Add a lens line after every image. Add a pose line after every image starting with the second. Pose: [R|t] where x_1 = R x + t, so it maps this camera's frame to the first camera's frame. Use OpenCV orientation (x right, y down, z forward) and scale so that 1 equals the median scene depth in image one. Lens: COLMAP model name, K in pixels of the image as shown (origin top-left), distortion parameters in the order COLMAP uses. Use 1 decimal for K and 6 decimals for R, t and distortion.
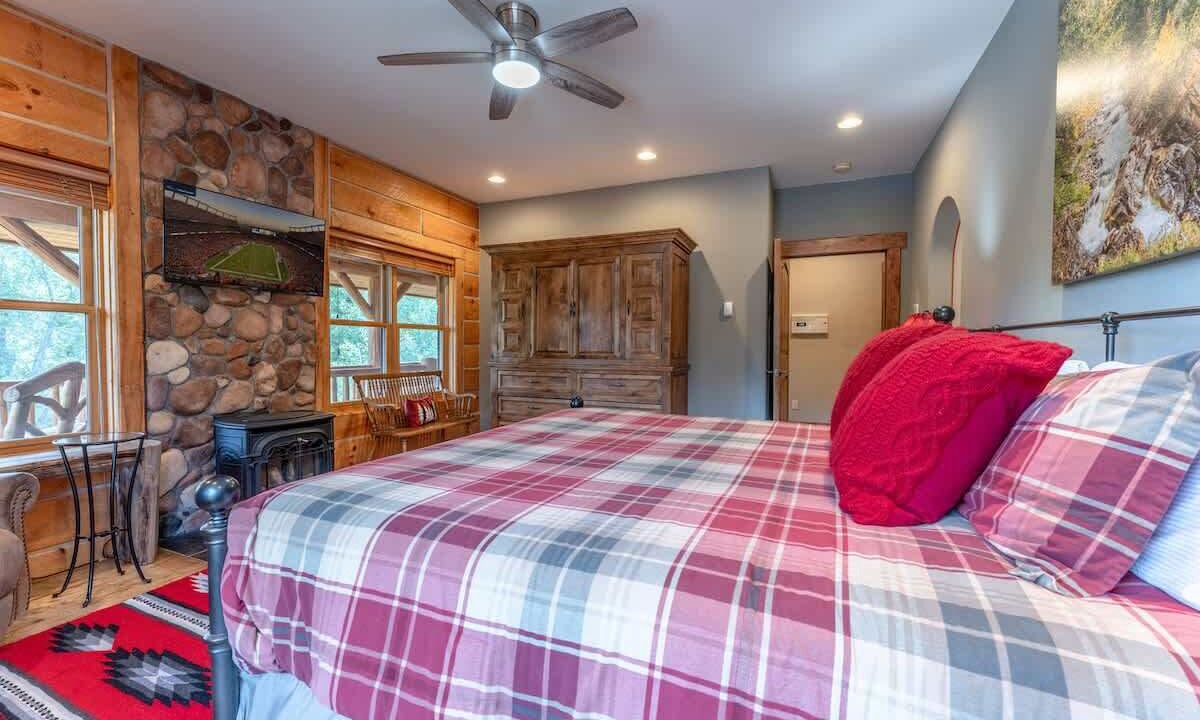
lens RADIAL K [[482.6, 0, 594.5], [0, 482.6, 355.0], [0, 0, 1]] dist [0.001320, -0.000364]
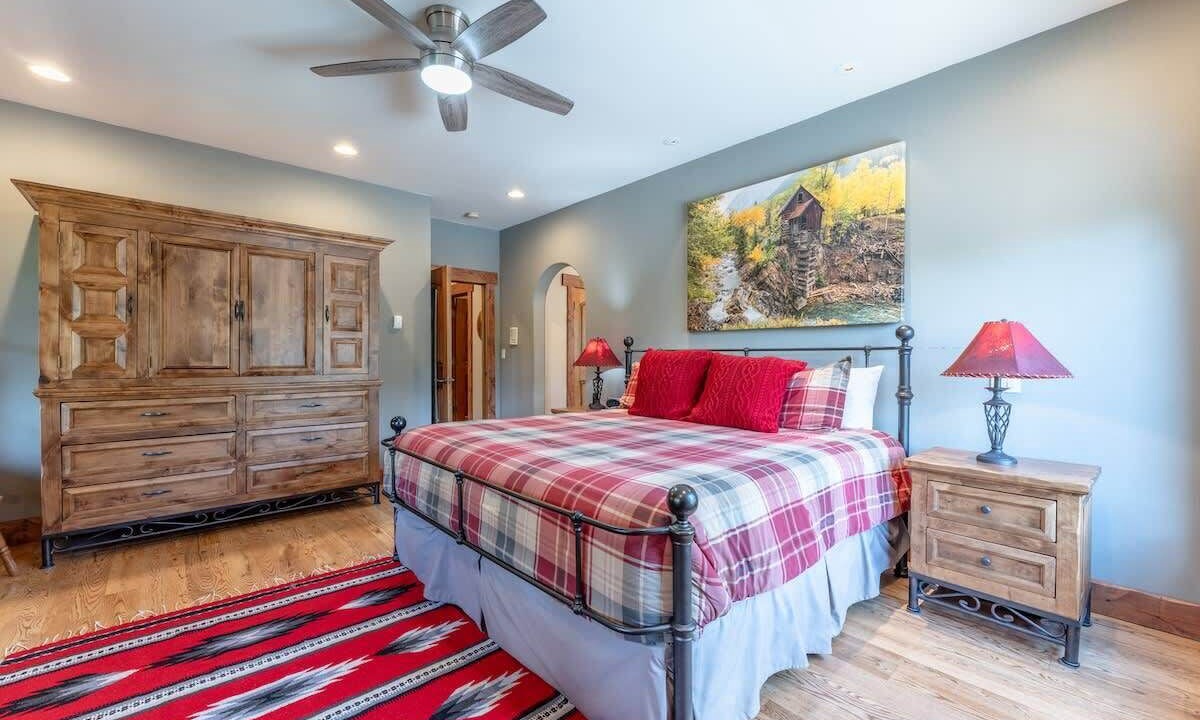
lens RADIAL K [[482.6, 0, 593.2], [0, 482.6, 359.7], [0, 0, 1]] dist [0.001320, -0.000364]
pose [[0.424416, -0.010013, 0.905412, -0.502871], [0.015991, 0.999866, 0.003561, -0.013049], [-0.905326, 0.012967, 0.424519, 0.188289]]
